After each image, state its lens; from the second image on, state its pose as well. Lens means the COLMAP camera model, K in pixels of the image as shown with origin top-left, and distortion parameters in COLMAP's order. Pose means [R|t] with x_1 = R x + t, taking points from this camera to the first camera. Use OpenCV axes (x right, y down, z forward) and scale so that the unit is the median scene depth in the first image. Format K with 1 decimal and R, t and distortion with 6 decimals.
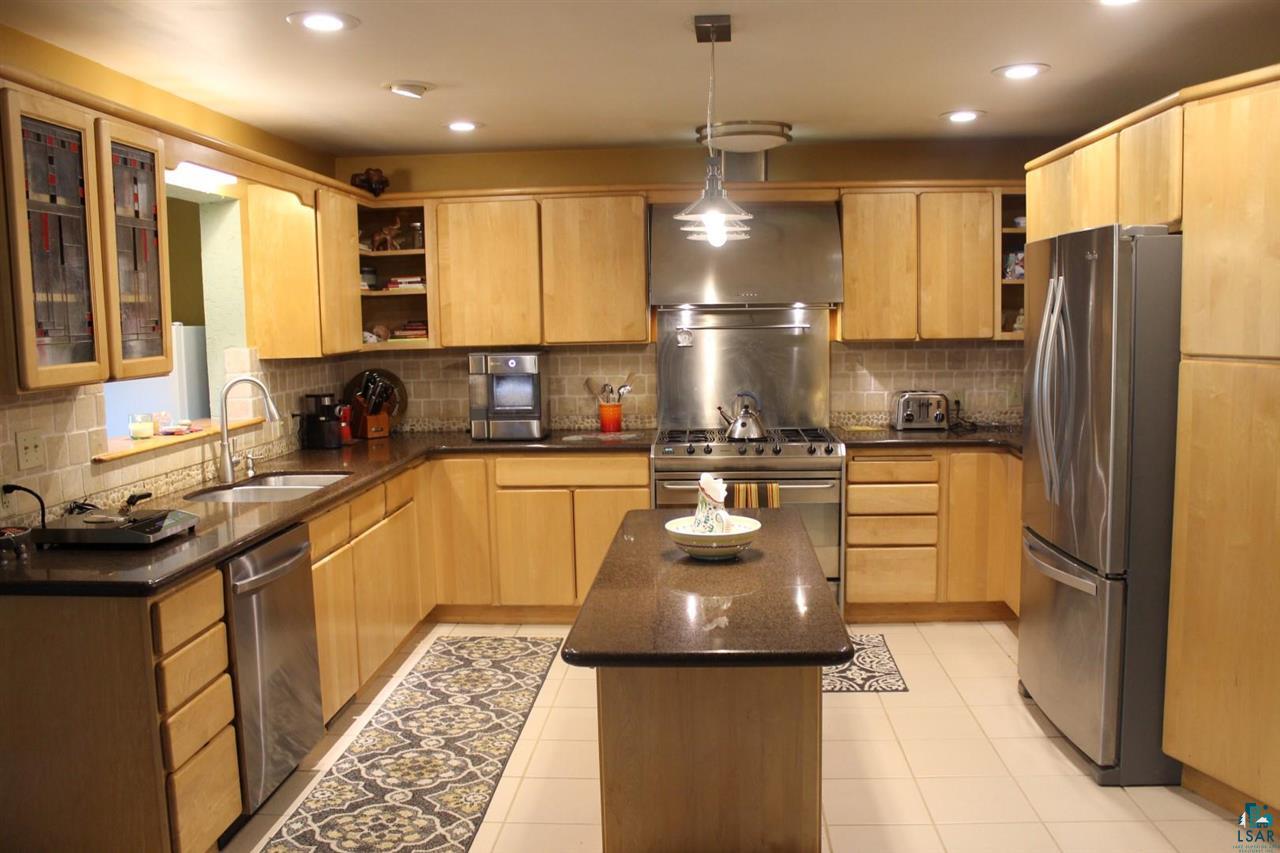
lens RADIAL K [[1071.8, 0, 645.3], [0, 1071.8, 431.6], [0, 0, 1]] dist [-0.149298, 0.117535]
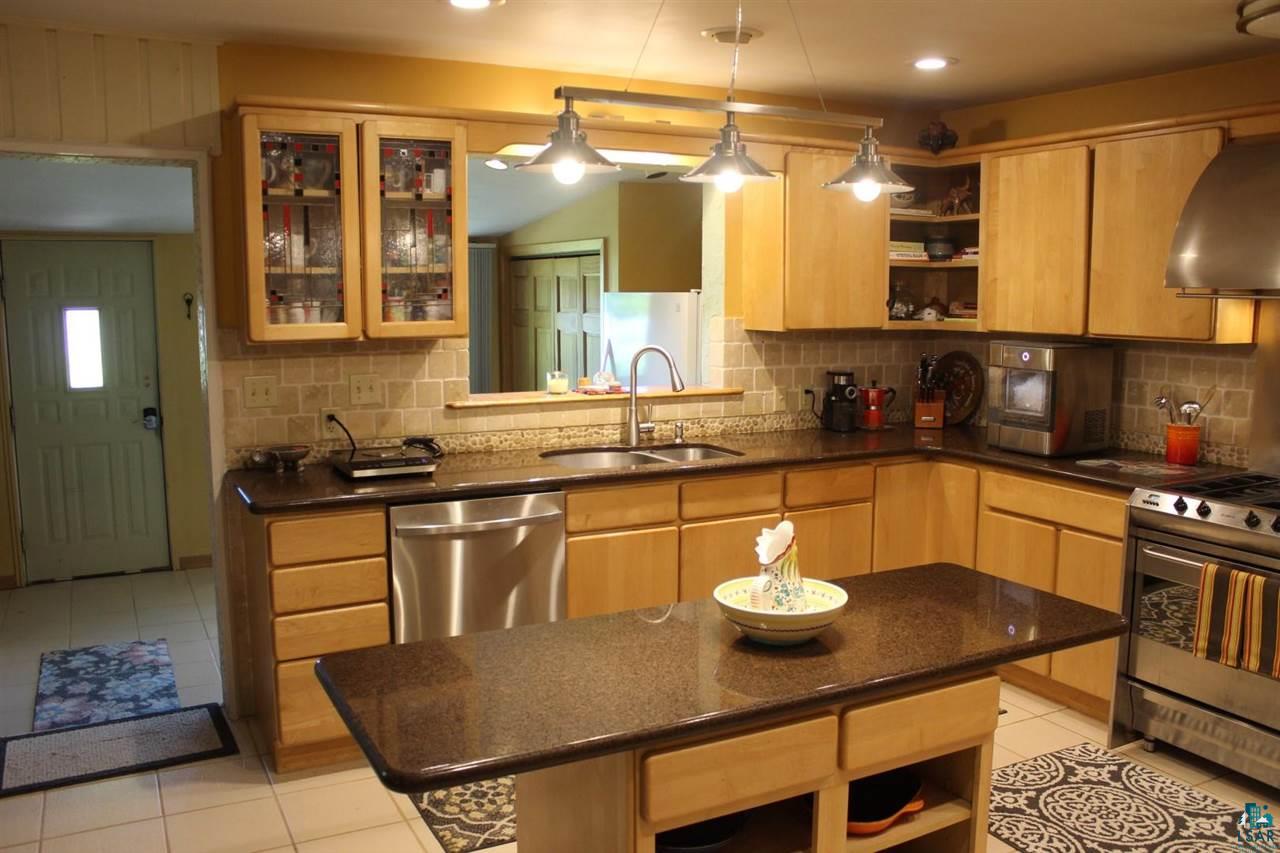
lens RADIAL K [[1071.8, 0, 625.5], [0, 1071.8, 426.4], [0, 0, 1]] dist [-0.149298, 0.117535]
pose [[0.515562, 0.130456, -0.846863, 0.384924], [-0.106284, 0.990446, 0.087869, -0.049124], [0.850235, 0.044706, 0.524501, 0.339379]]
